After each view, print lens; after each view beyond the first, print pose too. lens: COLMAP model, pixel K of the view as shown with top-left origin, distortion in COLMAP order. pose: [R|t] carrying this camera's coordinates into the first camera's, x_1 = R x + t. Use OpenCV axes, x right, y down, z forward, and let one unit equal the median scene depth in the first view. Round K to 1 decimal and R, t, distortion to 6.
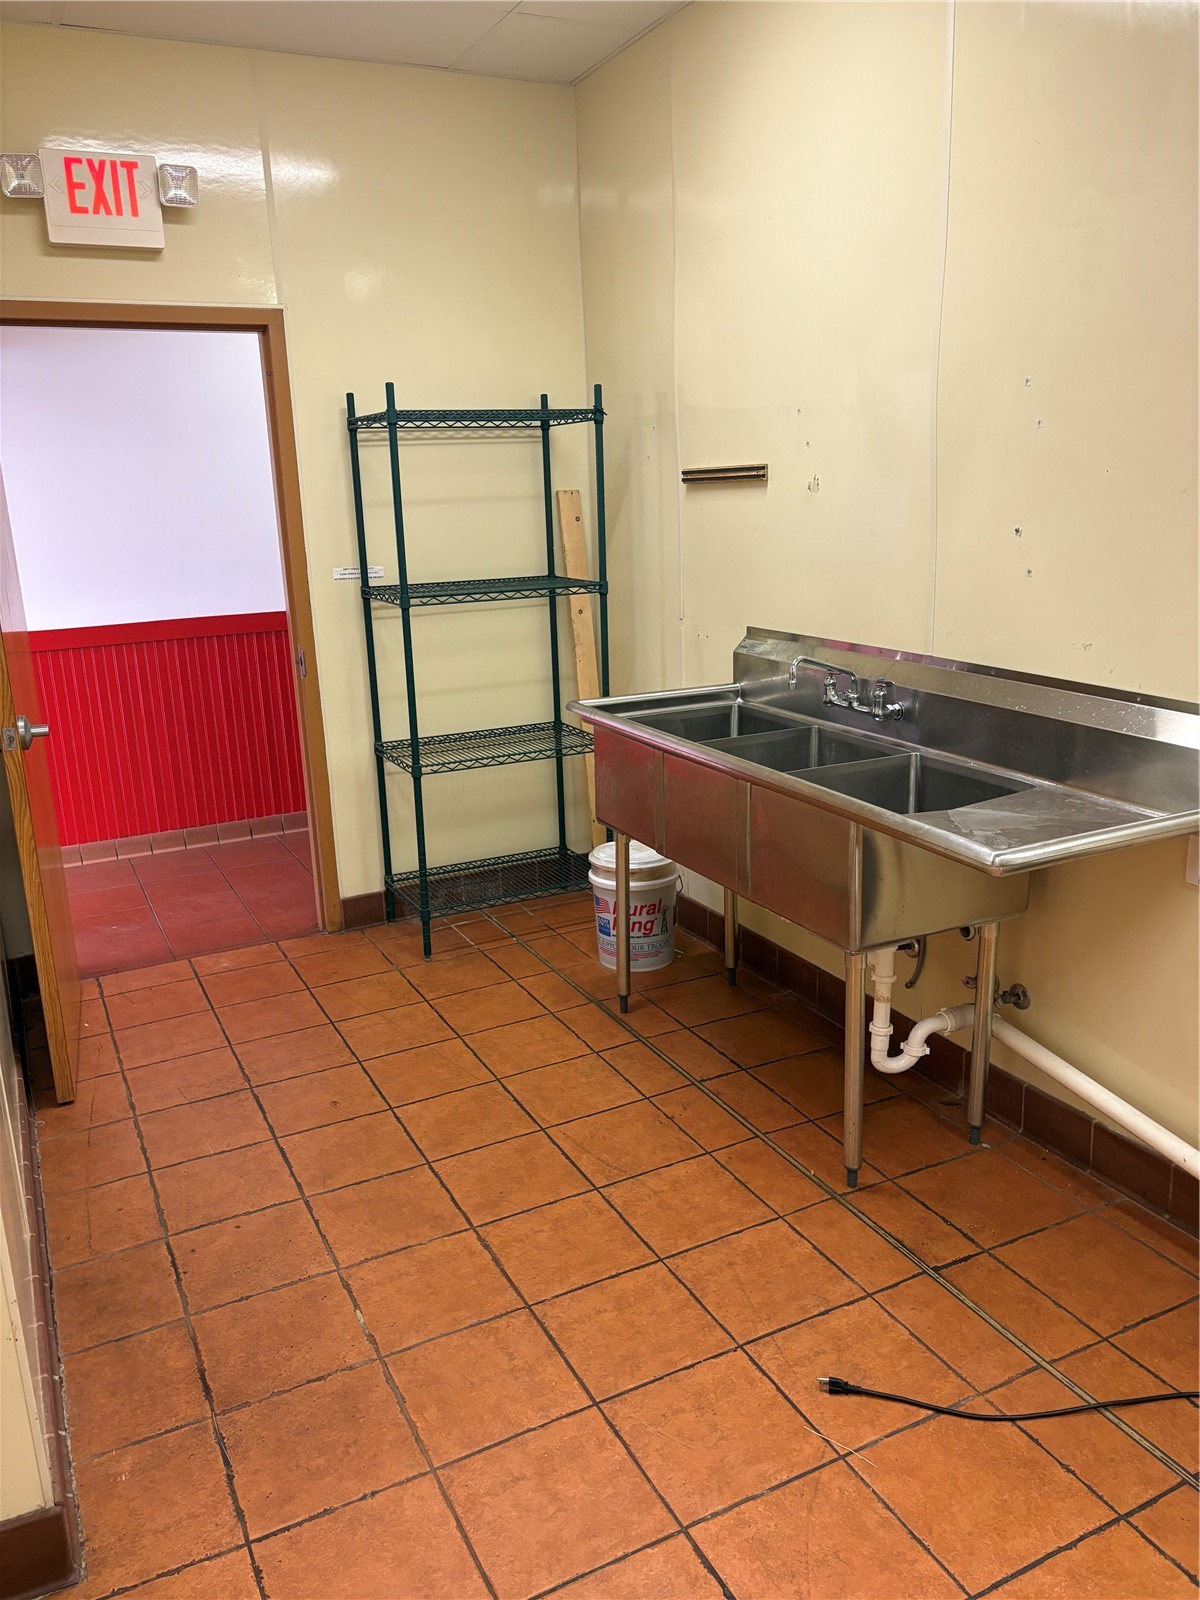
lens RADIAL K [[1216.8, 0, 600.8], [0, 1216.8, 802.4], [0, 0, 1]] dist [0.002551, -0.002323]
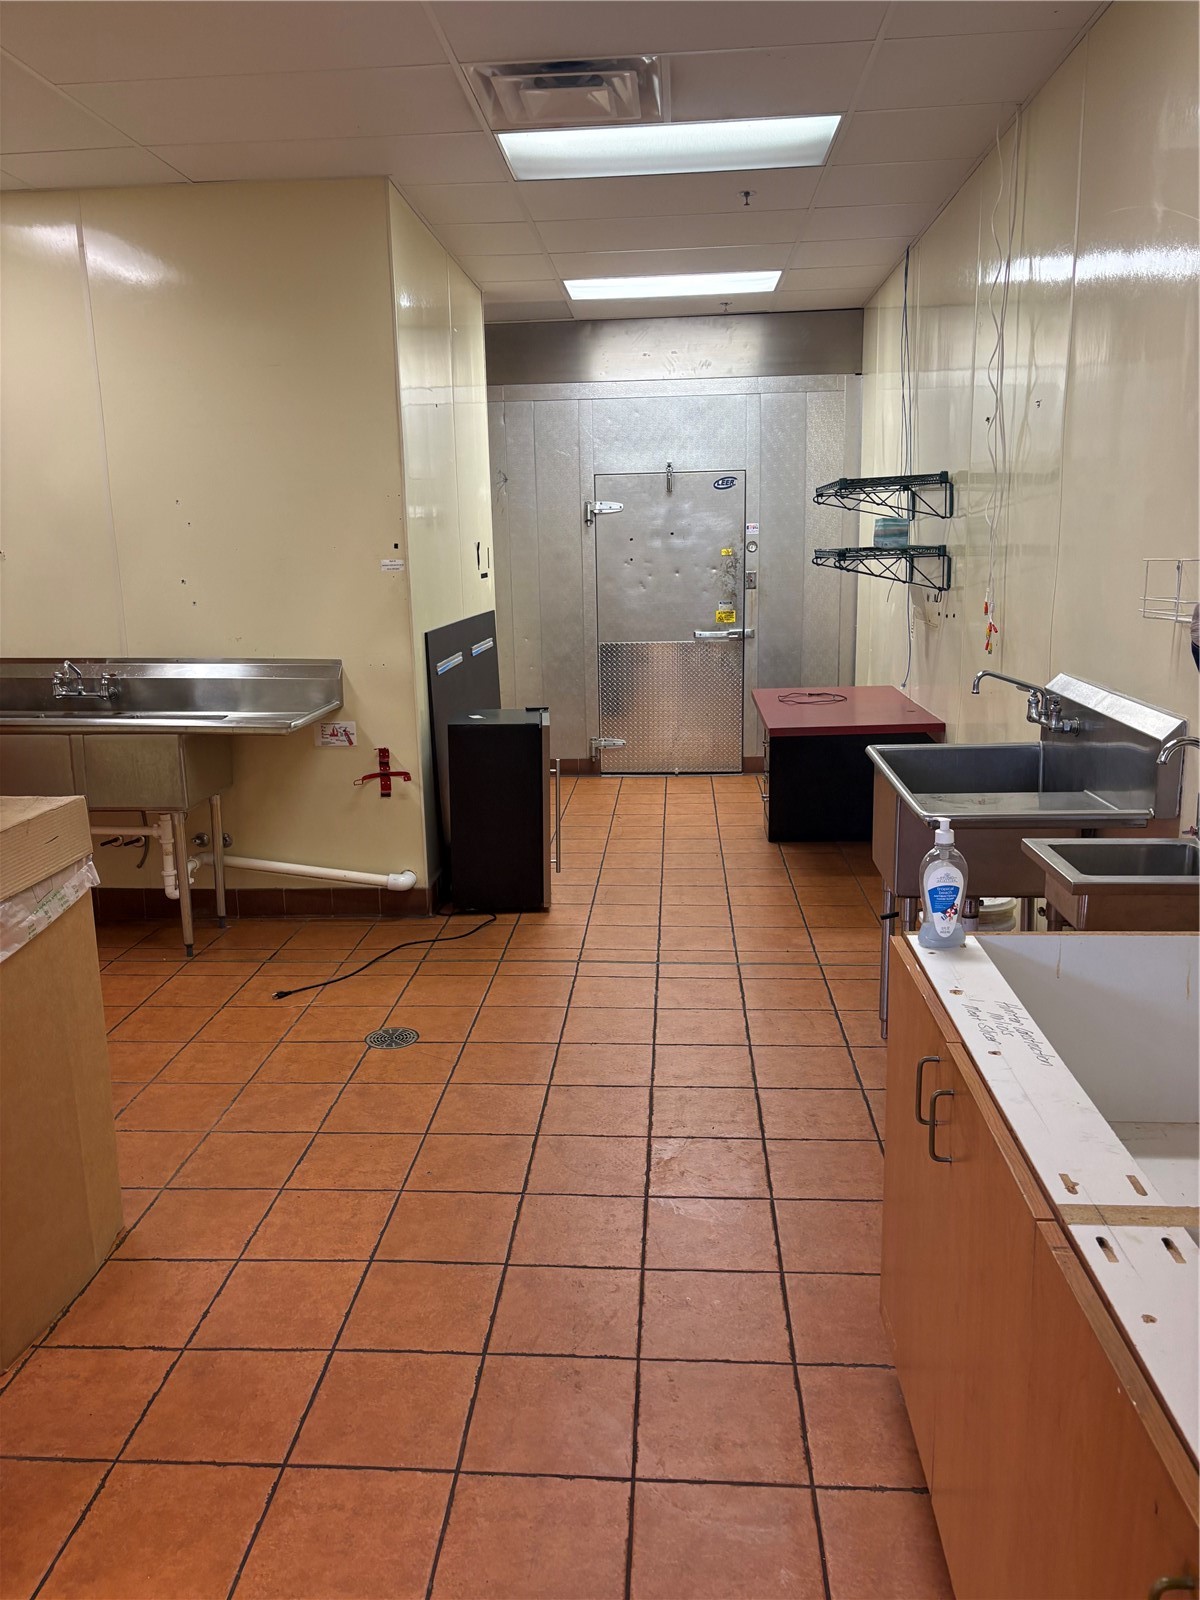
lens RADIAL K [[1216.8, 0, 597.4], [0, 1216.8, 797.8], [0, 0, 1]] dist [0.002551, -0.002323]
pose [[0.509406, -0.163305, 0.844889, -1.107634], [0.236207, 0.970651, 0.045198, 0.189343], [-0.827473, 0.176544, 0.533029, -0.515569]]
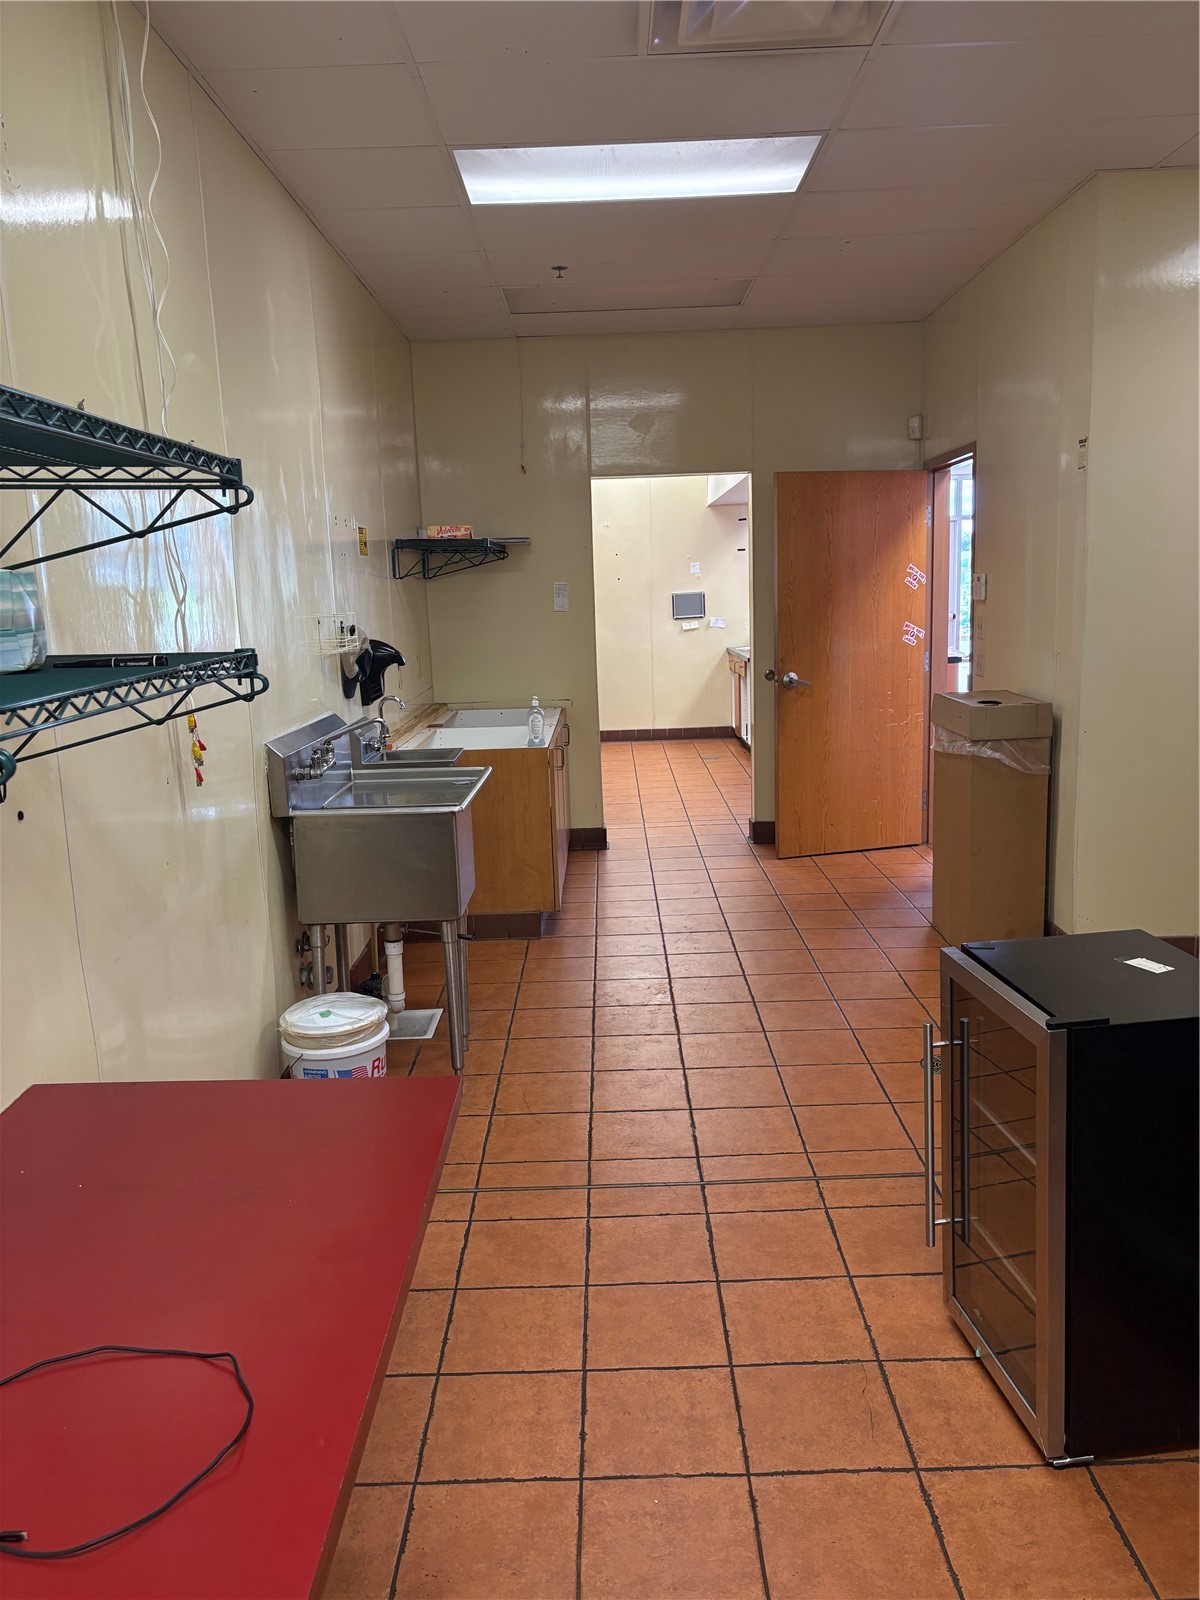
lens RADIAL K [[1216.8, 0, 599.9], [0, 1216.8, 797.3], [0, 0, 1]] dist [0.002551, -0.002323]
pose [[-0.455093, 0.198006, -0.868150, 1.806983], [-0.176259, 0.935640, 0.305796, -0.263477], [0.872825, 0.292185, -0.390902, 0.847814]]
